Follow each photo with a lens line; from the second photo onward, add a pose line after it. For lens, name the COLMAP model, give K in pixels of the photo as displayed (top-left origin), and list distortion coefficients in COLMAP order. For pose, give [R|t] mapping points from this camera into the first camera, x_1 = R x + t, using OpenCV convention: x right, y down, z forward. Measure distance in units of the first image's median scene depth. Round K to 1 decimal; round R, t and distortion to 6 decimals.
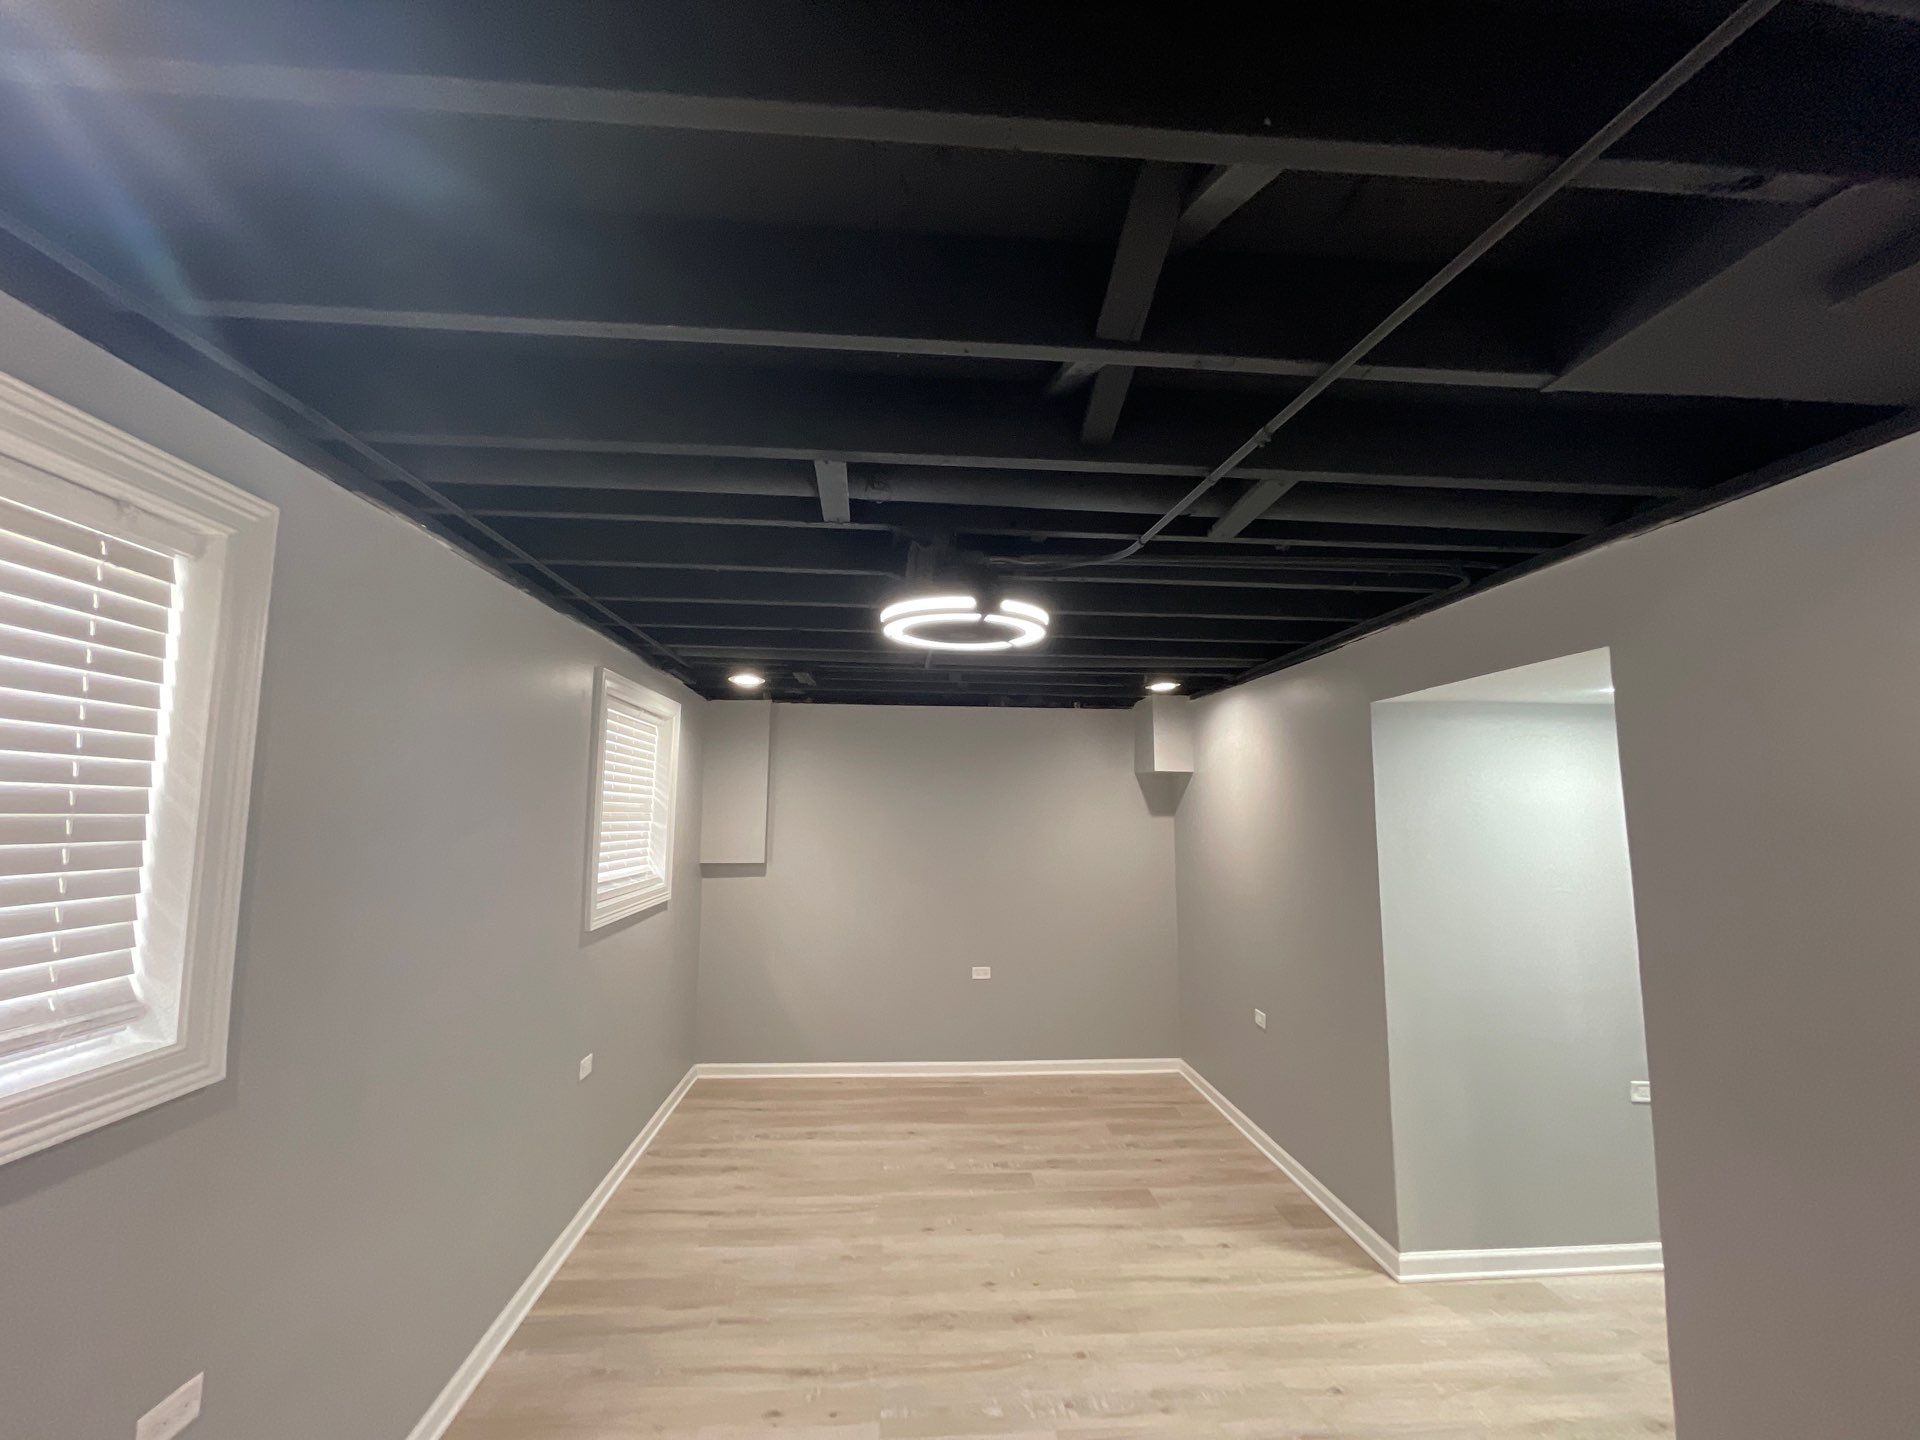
lens RADIAL K [[777.4, 0, 954.2], [0, 777.4, 728.3], [0, 0, 1]] dist [-0.000525, -0.000116]
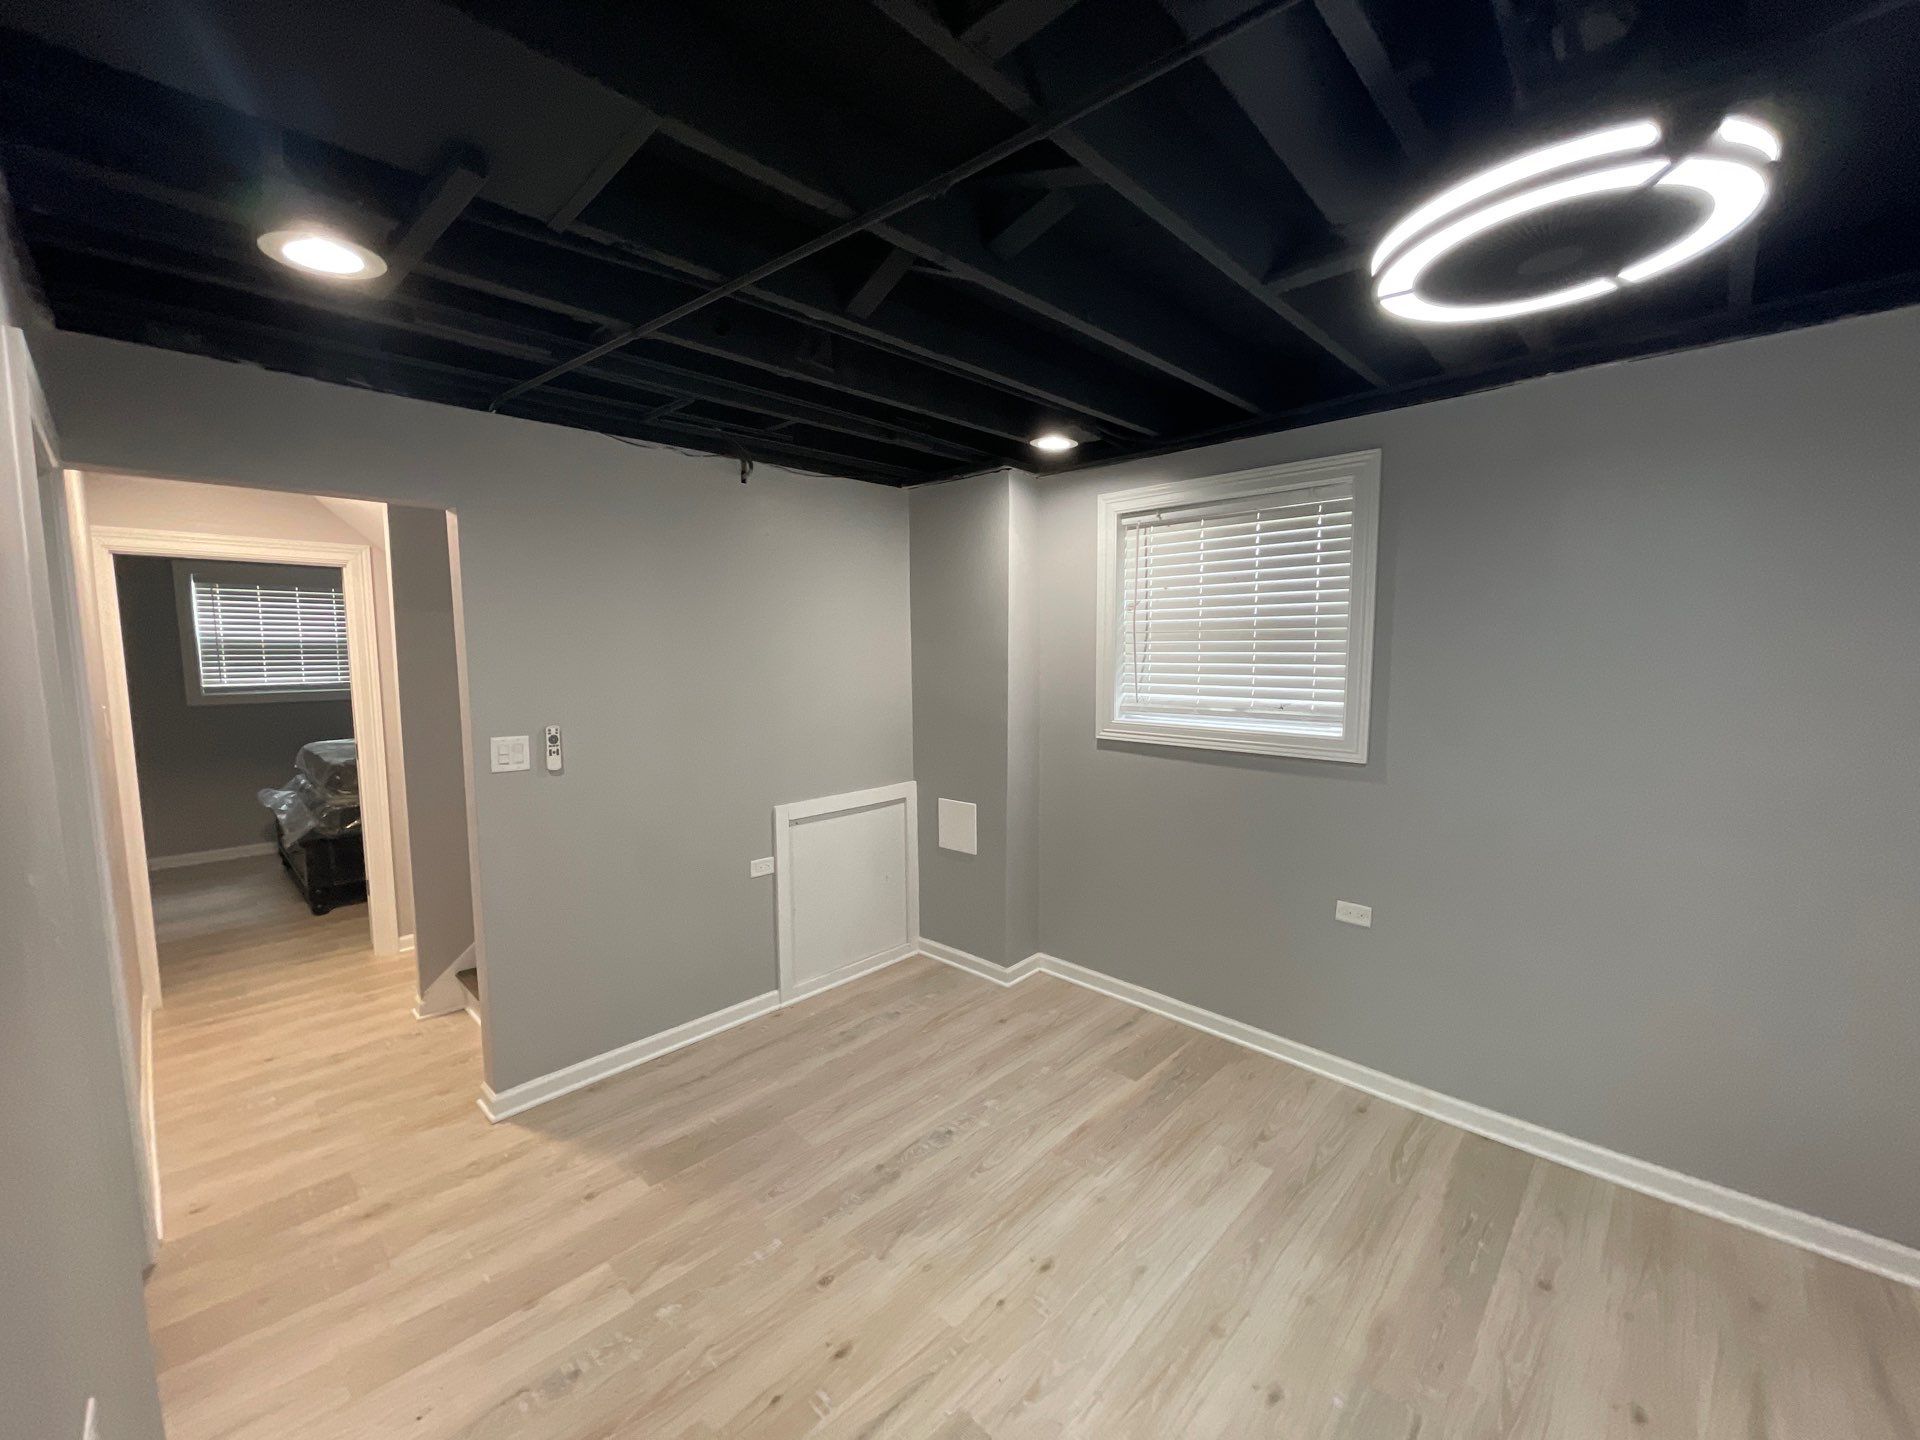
lens RADIAL K [[777.4, 0, 951.1], [0, 777.4, 726.6], [0, 0, 1]] dist [-0.000525, -0.000116]
pose [[-0.750703, 0.066069, -0.657327, 0.445845], [0.072909, 0.997194, 0.016964, 0.101981], [0.656604, -0.035190, -0.753414, 0.723576]]
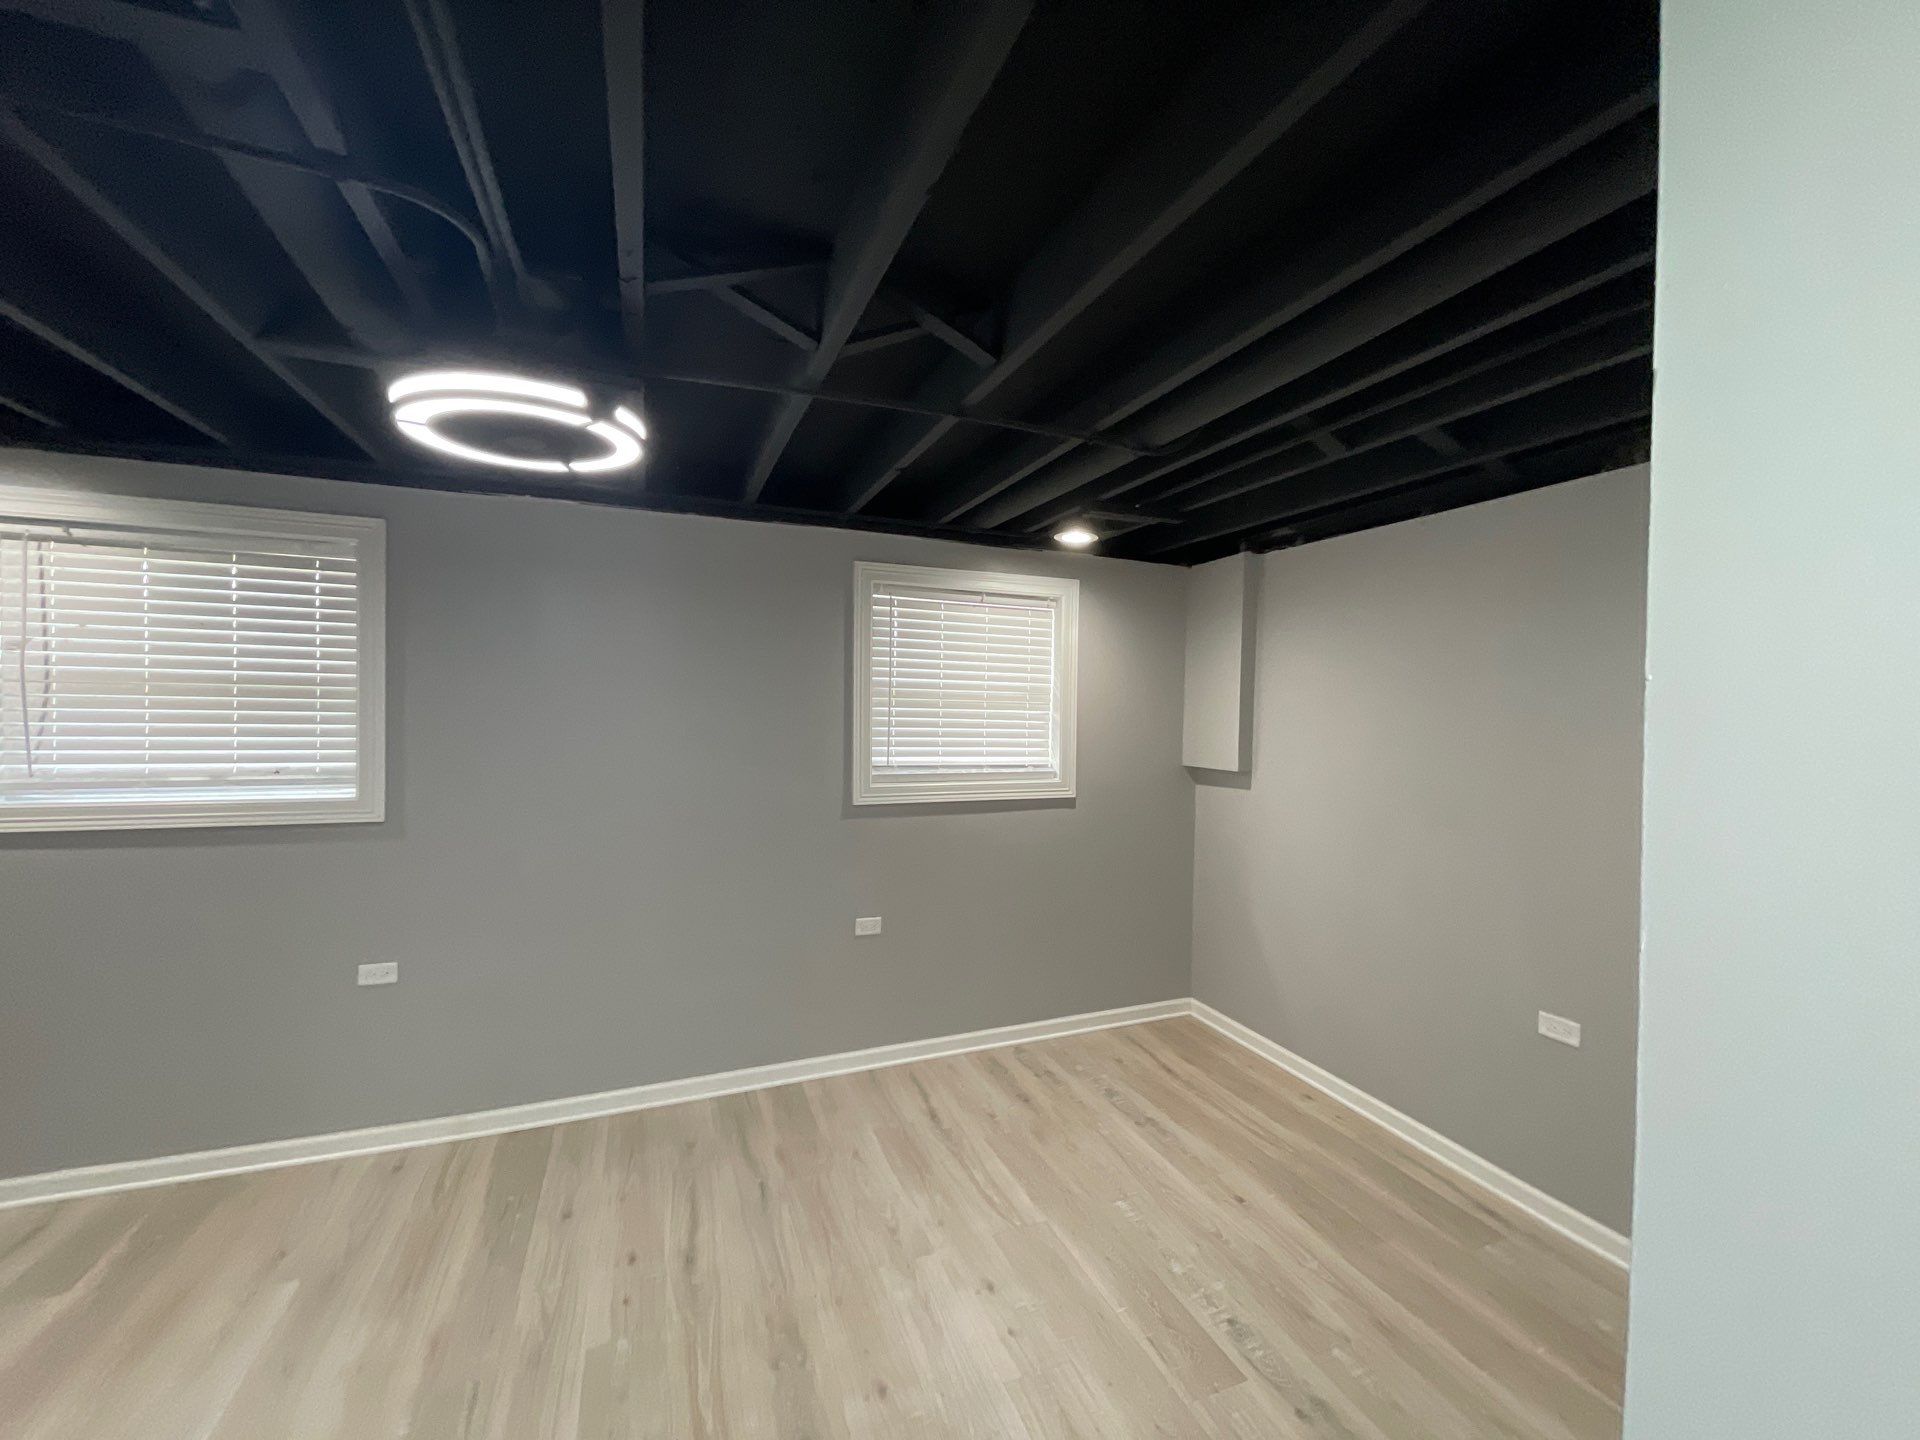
lens RADIAL K [[777.4, 0, 963.8], [0, 777.4, 725.0], [0, 0, 1]] dist [-0.000525, -0.000116]
pose [[0.301098, 0.016282, -0.953454, 0.556934], [0.087703, 0.995144, 0.044690, 0.100902], [0.949552, -0.097077, 0.298208, 0.743124]]
